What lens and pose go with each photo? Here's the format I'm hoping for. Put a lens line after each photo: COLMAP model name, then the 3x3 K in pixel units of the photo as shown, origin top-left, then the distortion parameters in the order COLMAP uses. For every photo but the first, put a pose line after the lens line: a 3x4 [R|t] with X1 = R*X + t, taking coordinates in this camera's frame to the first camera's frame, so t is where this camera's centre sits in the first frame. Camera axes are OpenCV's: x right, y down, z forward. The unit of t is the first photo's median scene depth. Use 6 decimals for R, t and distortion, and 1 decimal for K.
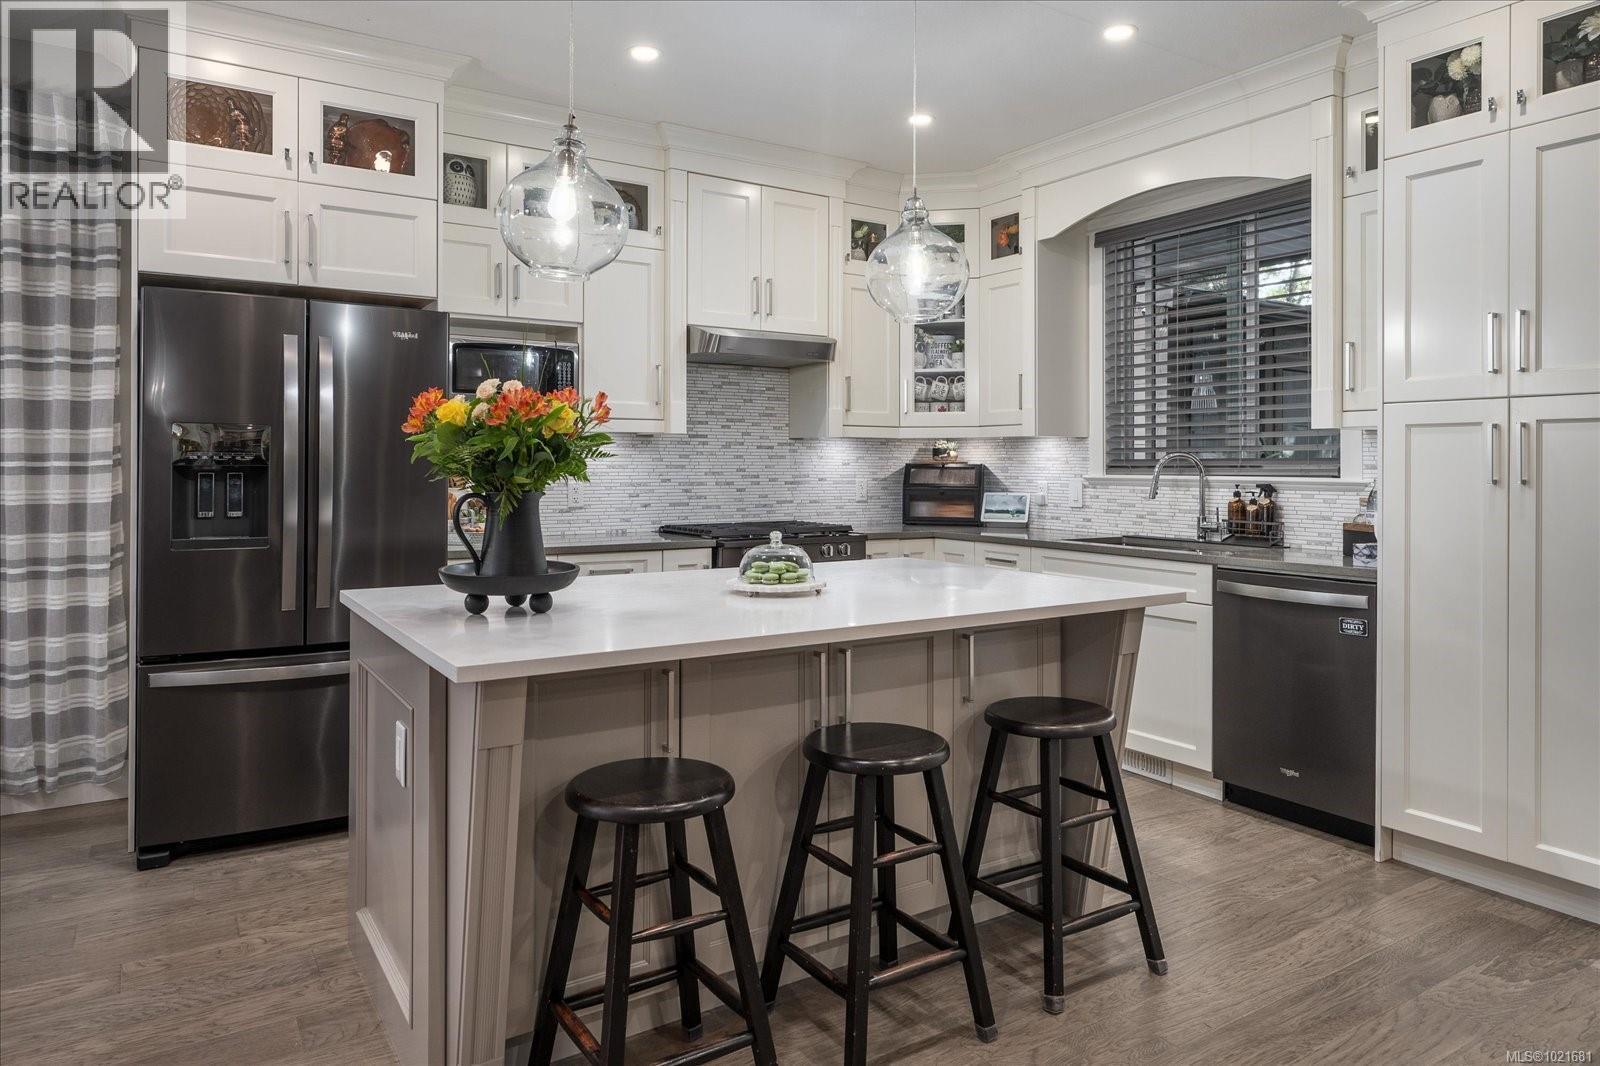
lens RADIAL K [[1017.0, 0, 812.1], [0, 1017.0, 460.7], [0, 0, 1]] dist [0.004135, -0.007952]
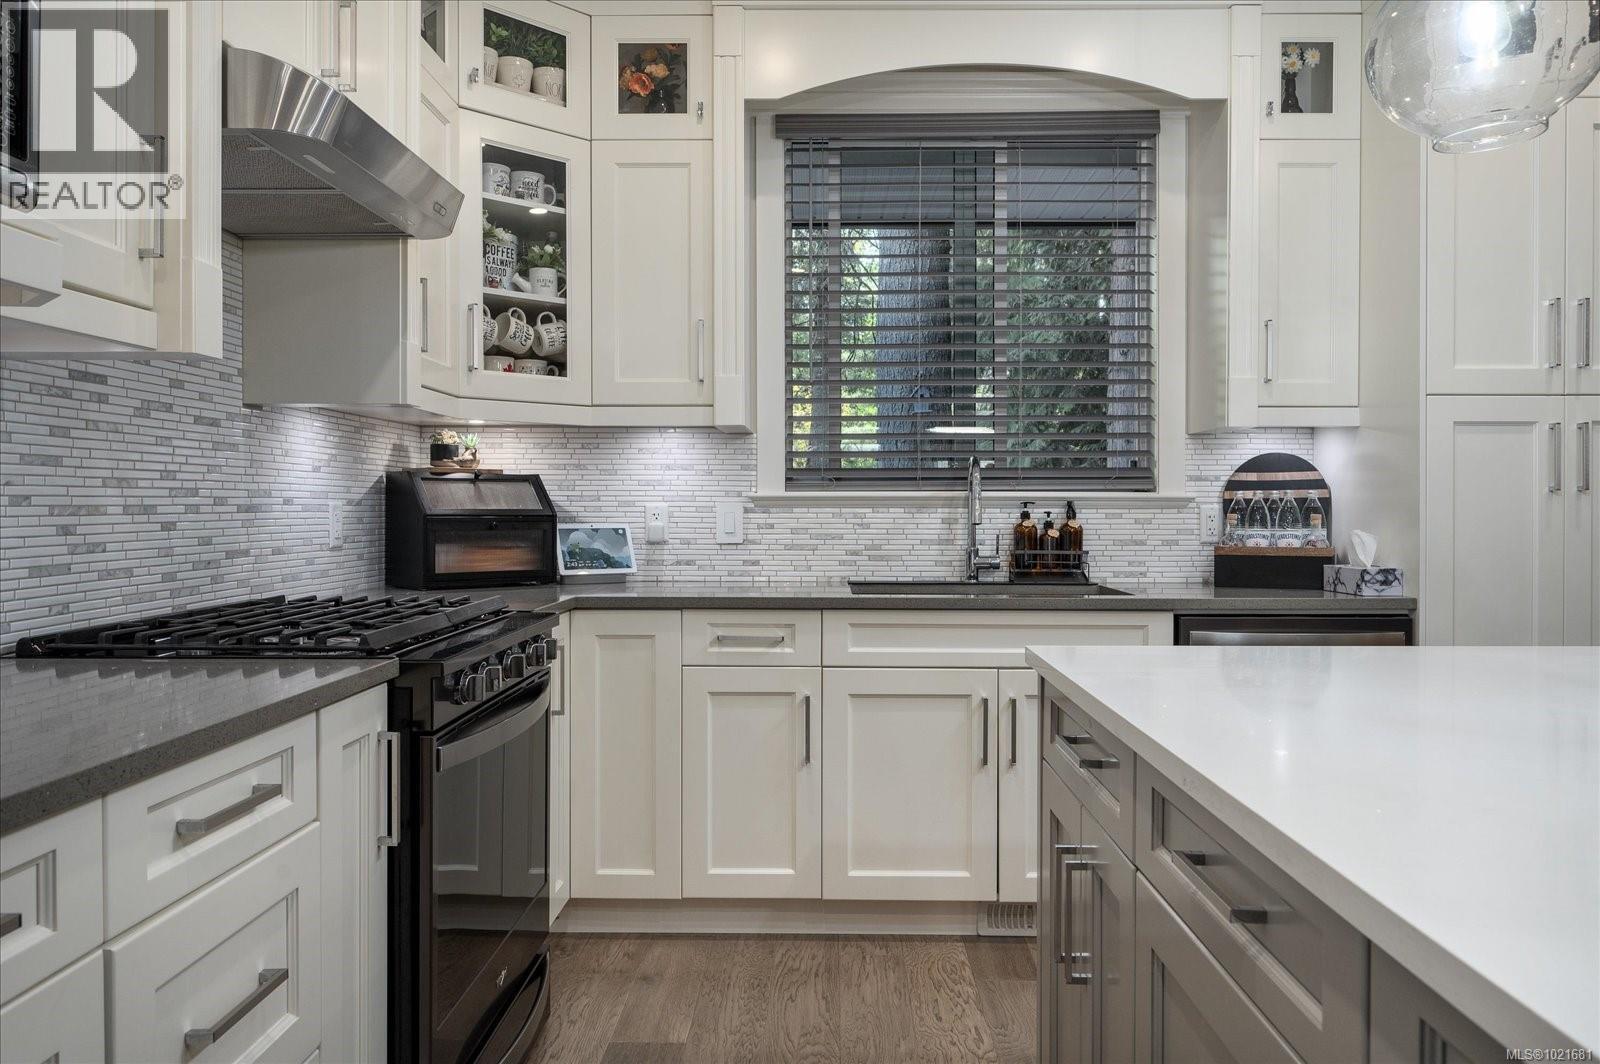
lens RADIAL K [[1150.4, 0, 818.0], [0, 1150.4, 506.1], [0, 0, 1]] dist [-0.001366, 0.001623]
pose [[0.554942, -0.004016, 0.831879, -0.329766], [-0.002883, 0.999973, 0.006751, 0.019133], [-0.831884, -0.006145, 0.554916, 0.607452]]
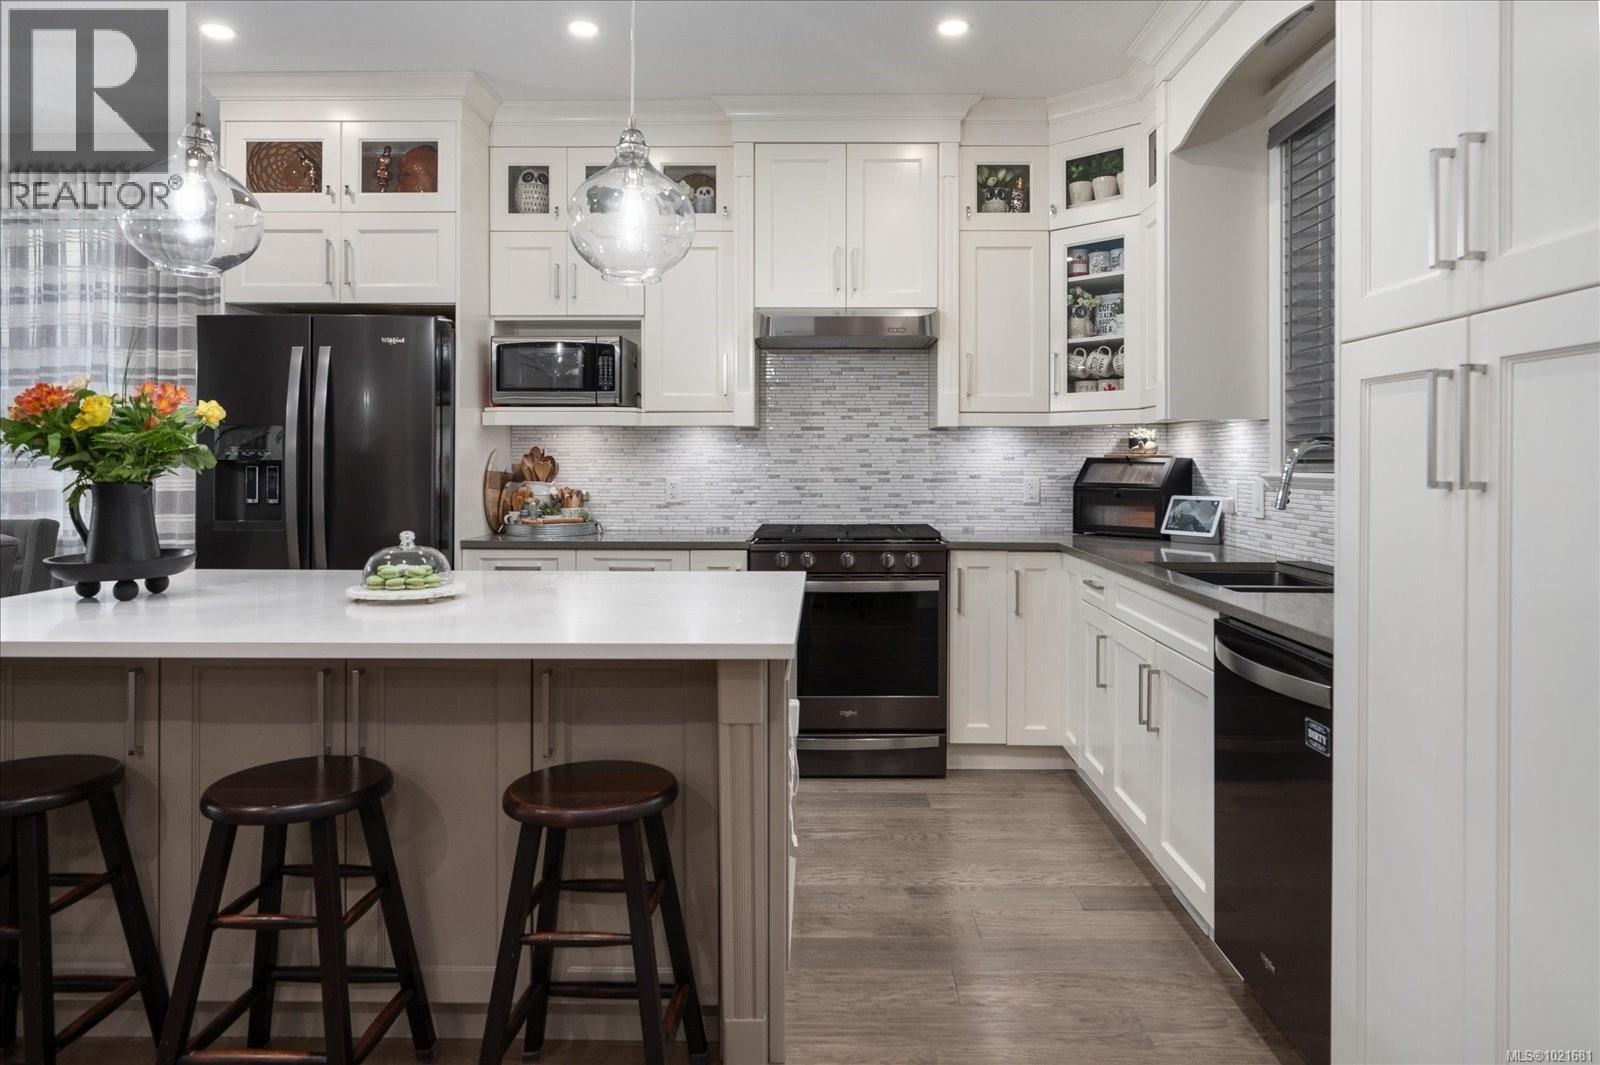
lens RADIAL K [[1017.0, 0, 813.9], [0, 1017.0, 458.7], [0, 0, 1]] dist [0.004135, -0.007952]
pose [[0.831854, -0.003194, -0.554985, 0.430107], [0.003228, 0.999994, -0.000916, 0.004332], [0.554984, -0.001029, 0.831860, 0.255052]]
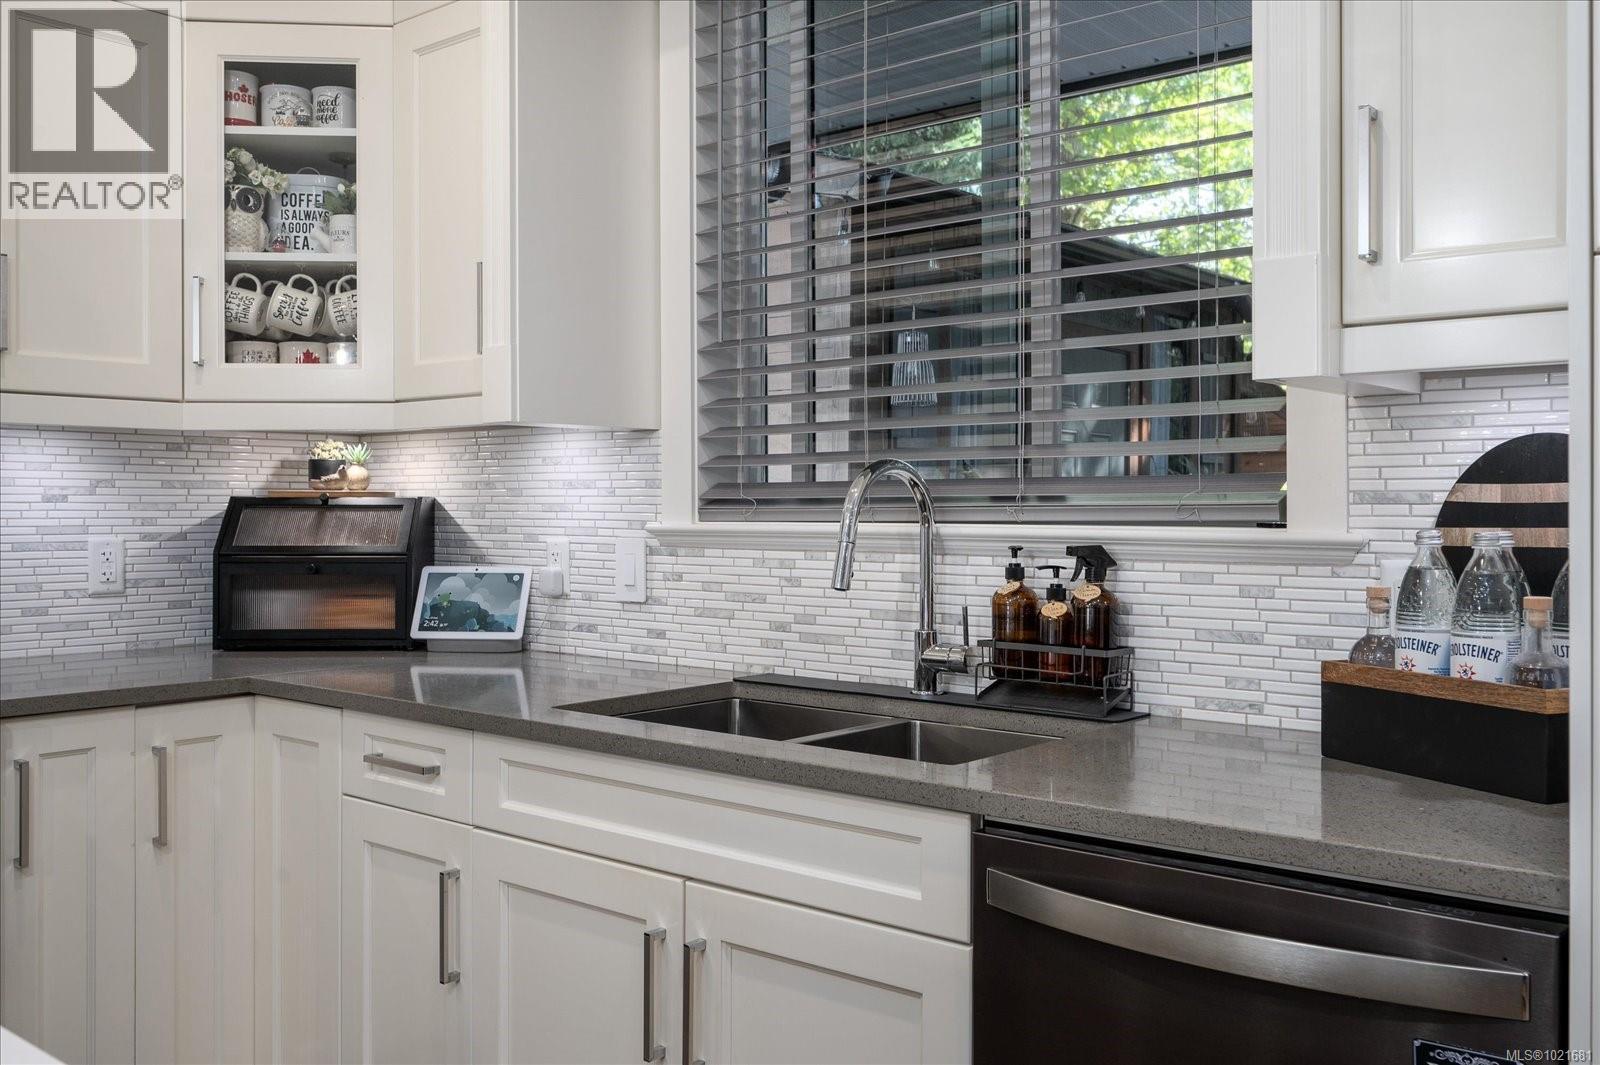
lens RADIAL K [[1402.5, 0, 807.4], [0, 1402.5, 500.1], [0, 0, 1]] dist [0.004331, -0.001350]
pose [[0.955453, -0.005265, 0.295097, 0.175403], [0.004237, 0.999983, 0.004125, 0.003385], [-0.295114, -0.002691, 0.955458, 0.482844]]
